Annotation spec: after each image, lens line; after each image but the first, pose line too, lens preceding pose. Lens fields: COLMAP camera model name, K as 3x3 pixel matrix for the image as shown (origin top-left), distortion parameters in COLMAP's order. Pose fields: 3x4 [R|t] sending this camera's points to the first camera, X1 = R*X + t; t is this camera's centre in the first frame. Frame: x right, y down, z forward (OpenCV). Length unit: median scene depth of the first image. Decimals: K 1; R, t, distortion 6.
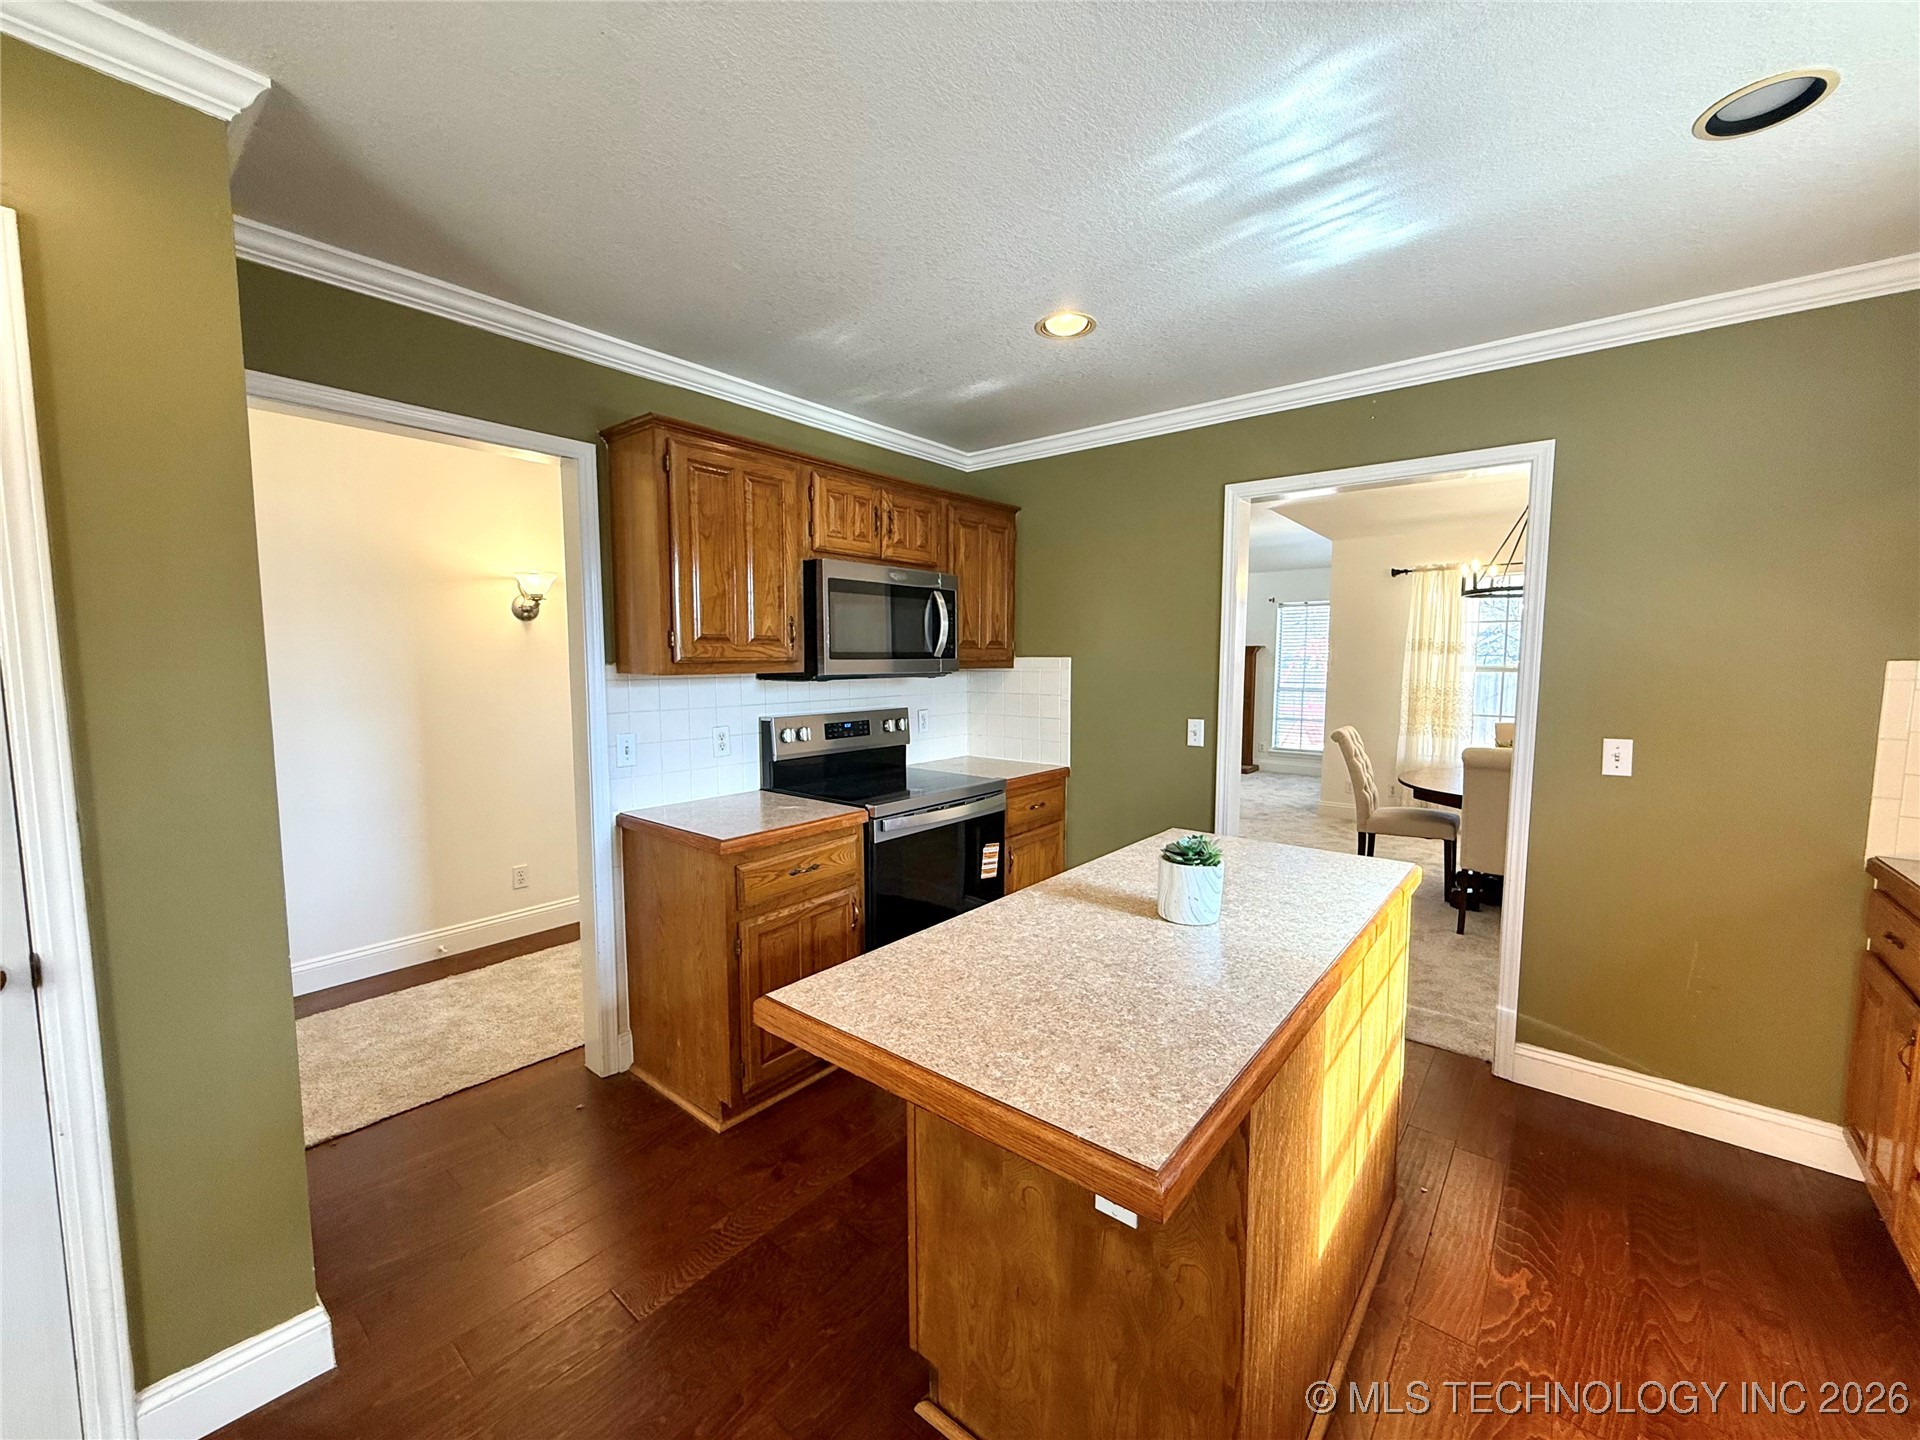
lens RADIAL K [[771.2, 0, 946.3], [0, 771.2, 722.7], [0, 0, 1]] dist [0.002885, -0.000942]
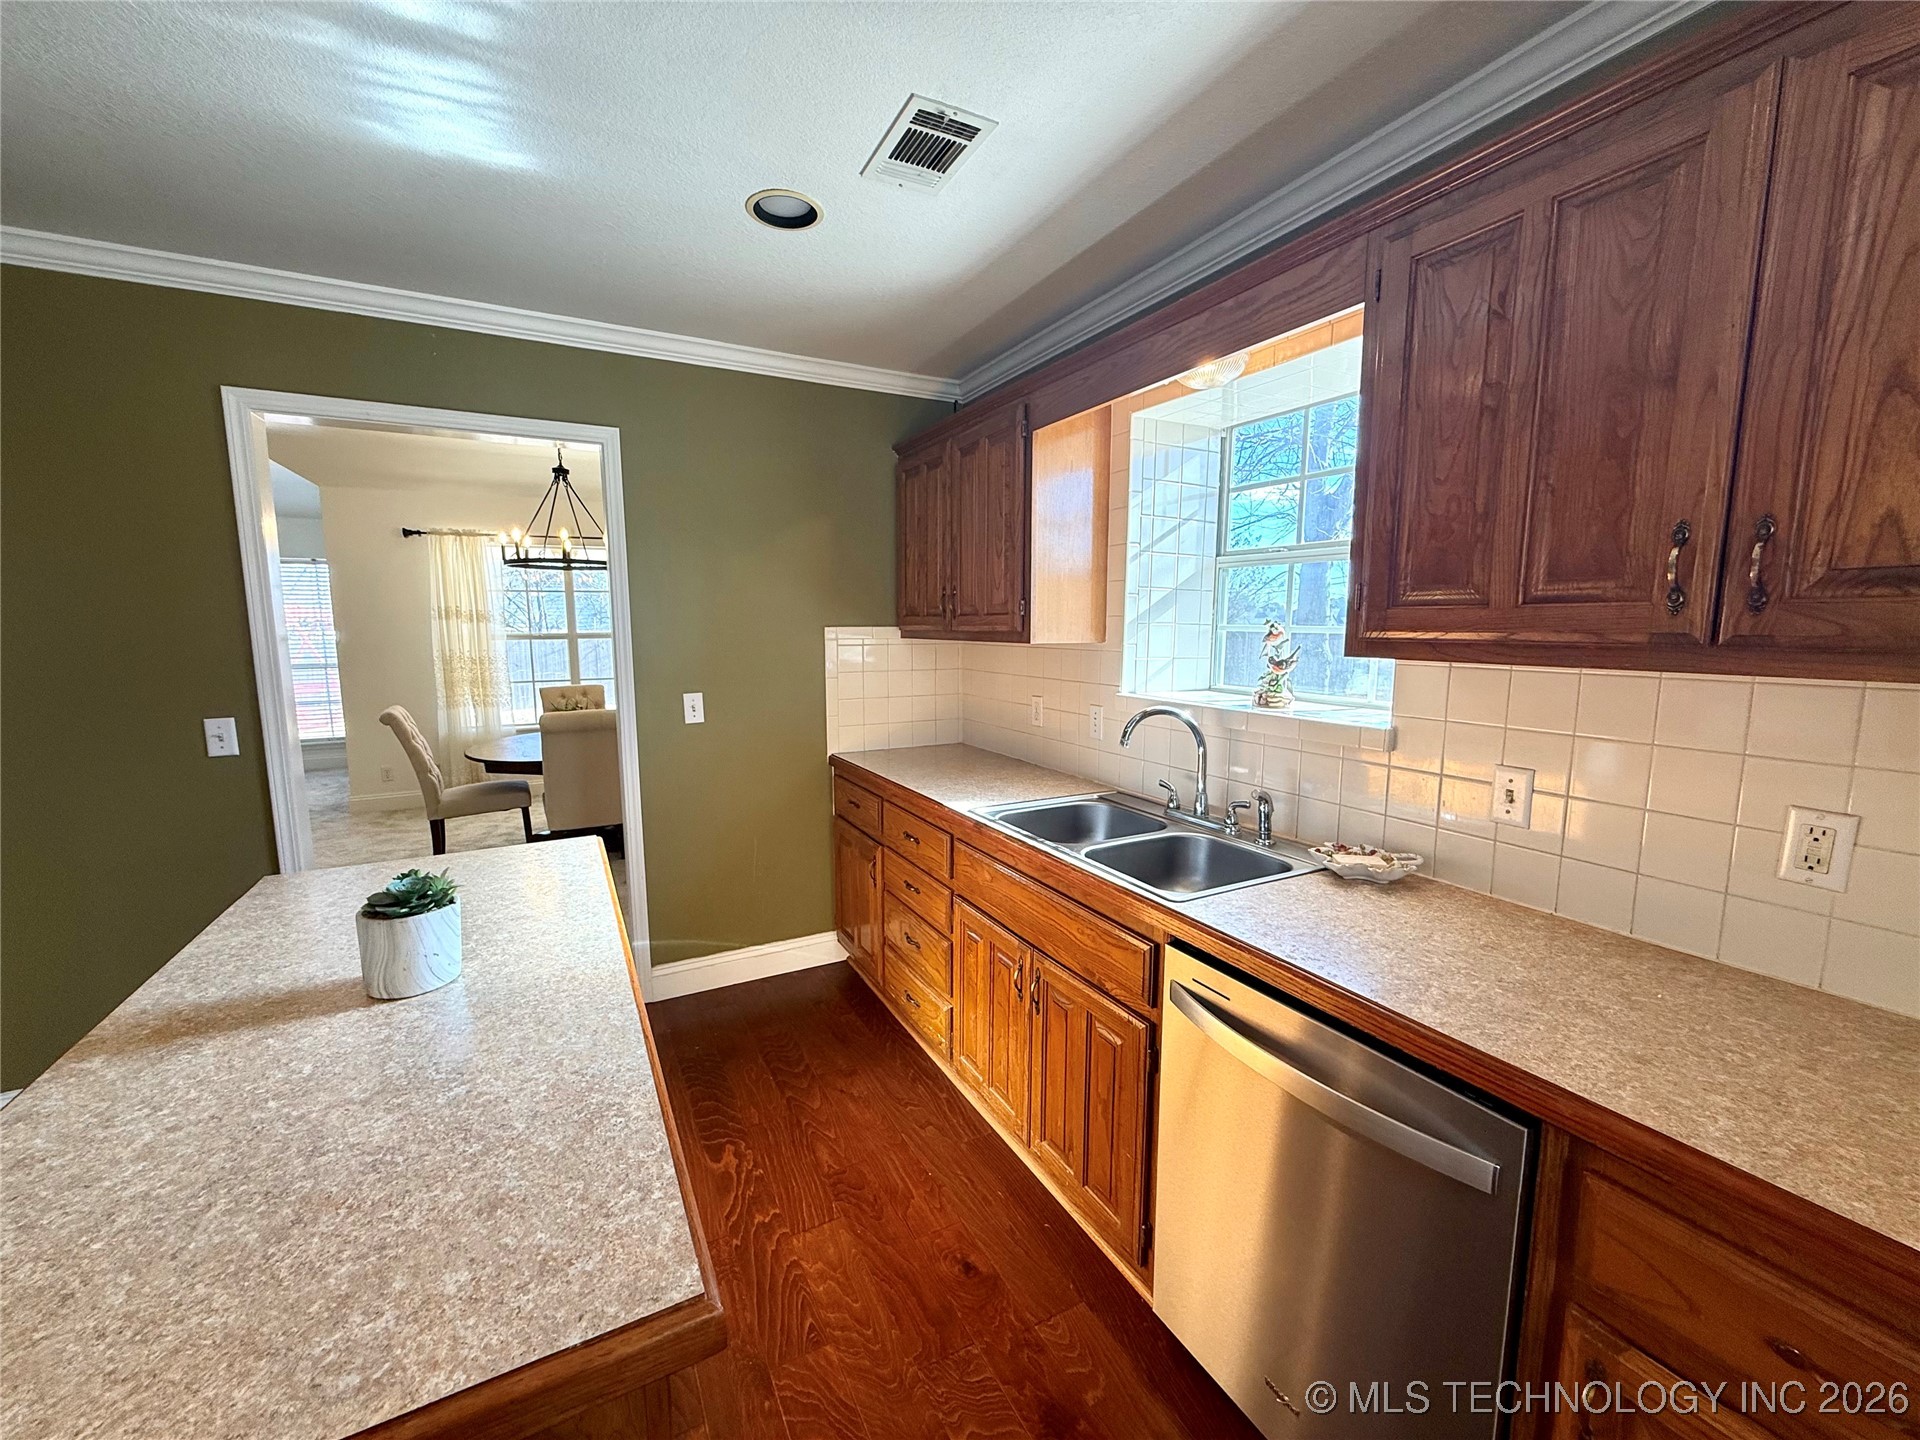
lens RADIAL K [[771.2, 0, 957.3], [0, 771.2, 723.1], [0, 0, 1]] dist [0.002885, -0.000942]
pose [[0.376243, -0.124477, 0.918121, -0.104593], [0.085457, 0.991372, 0.099389, -0.018875], [-0.922571, 0.041066, 0.383635, 0.163043]]
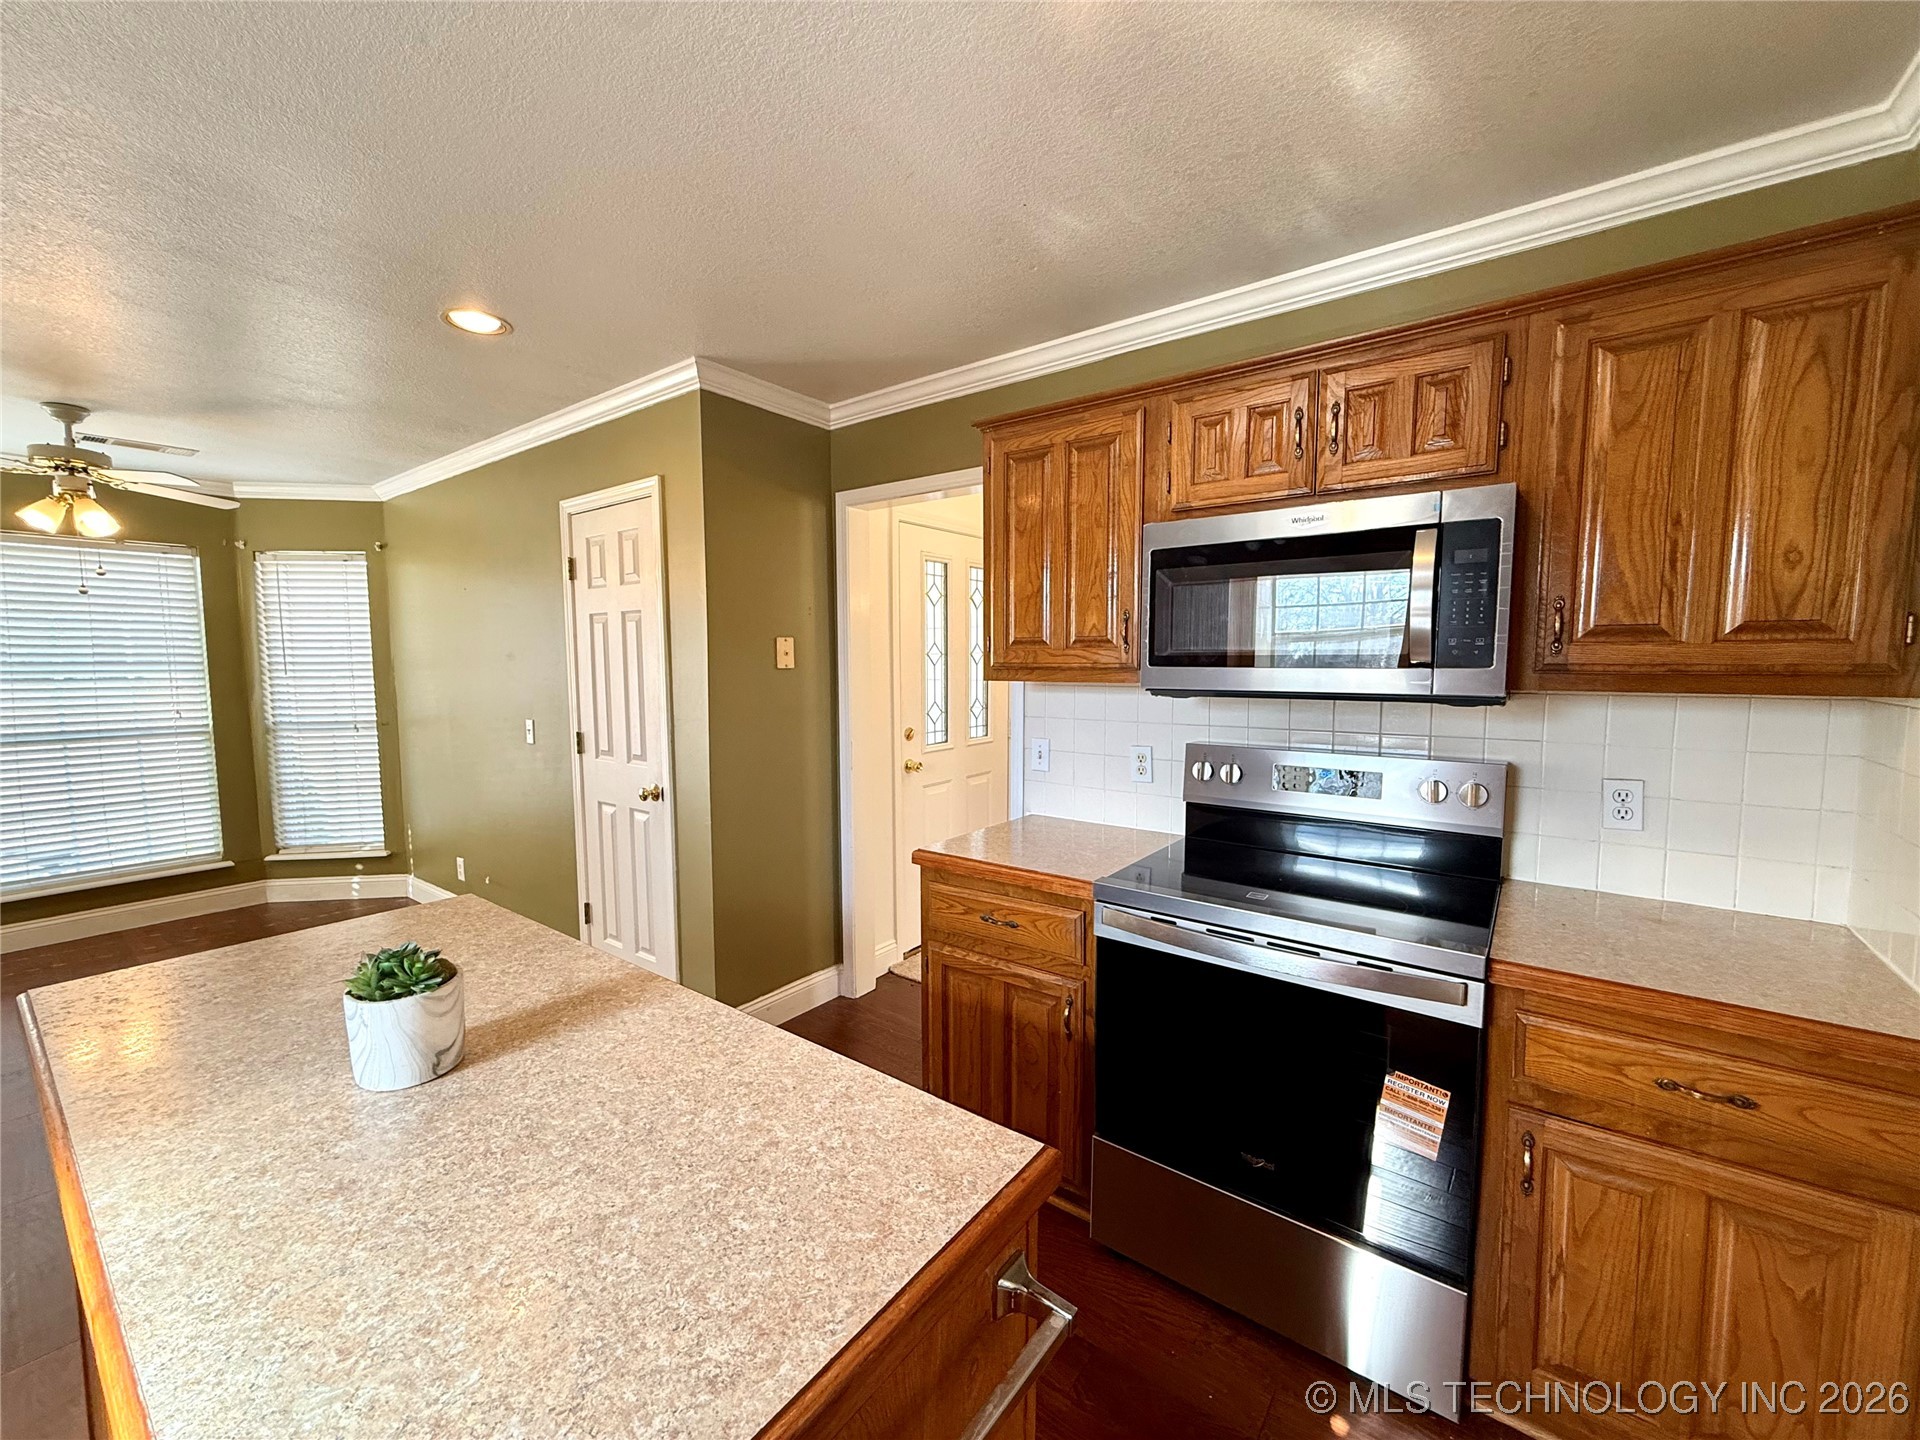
lens RADIAL K [[771.2, 0, 968.6], [0, 771.2, 725.8], [0, 0, 1]] dist [0.002885, -0.000942]
pose [[0.055441, 0.088226, -0.994556, 0.611701], [-0.083920, 0.992976, 0.083408, -0.082624], [0.994929, 0.078839, 0.062456, 0.892929]]
